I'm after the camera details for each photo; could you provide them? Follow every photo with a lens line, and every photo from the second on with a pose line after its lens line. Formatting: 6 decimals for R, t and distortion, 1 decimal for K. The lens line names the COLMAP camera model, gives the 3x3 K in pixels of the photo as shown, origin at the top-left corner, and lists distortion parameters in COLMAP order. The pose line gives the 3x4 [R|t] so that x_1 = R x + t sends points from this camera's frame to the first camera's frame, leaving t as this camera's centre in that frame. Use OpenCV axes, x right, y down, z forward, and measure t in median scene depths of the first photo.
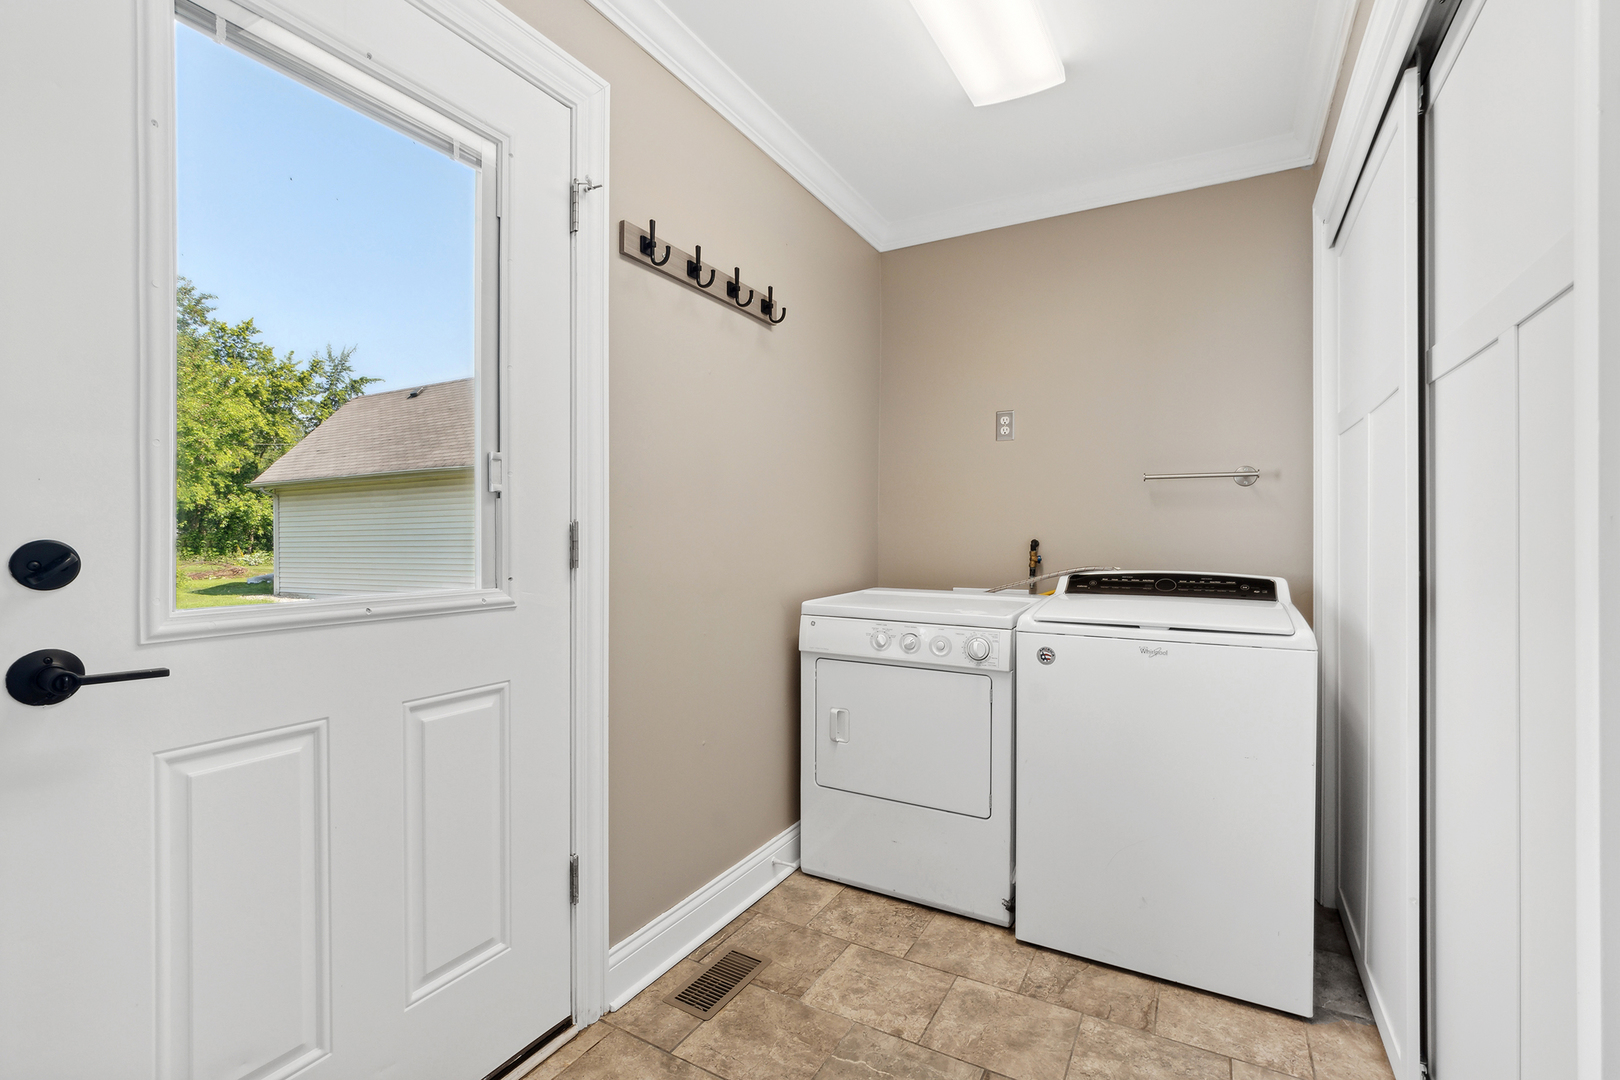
lens RADIAL K [[725.2, 0, 801.7], [0, 725.2, 543.7], [0, 0, 1]] dist [0.004679, -0.004002]
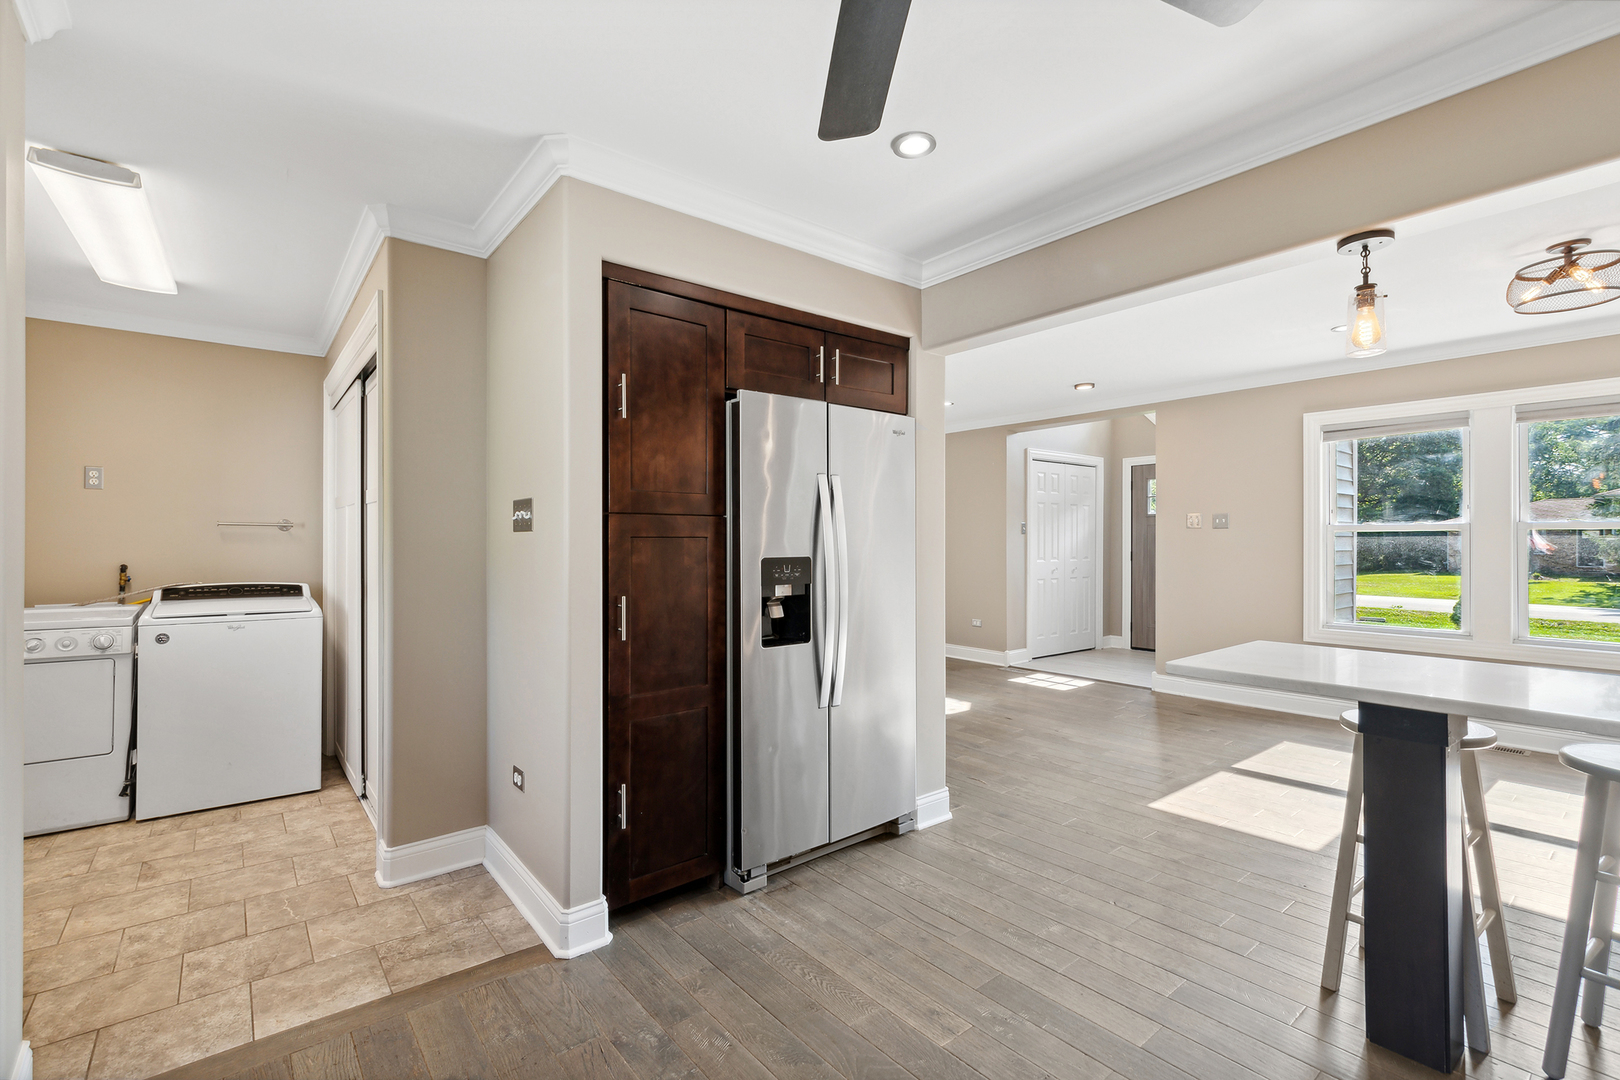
lens RADIAL K [[725.2, 0, 802.4], [0, 725.2, 537.3], [0, 0, 1]] dist [0.004679, -0.004002]
pose [[0.374226, 0.005996, 0.927318, -0.604242], [0.003549, 0.999963, -0.007898, -0.053694], [-0.927331, 0.006246, 0.374190, -0.900956]]
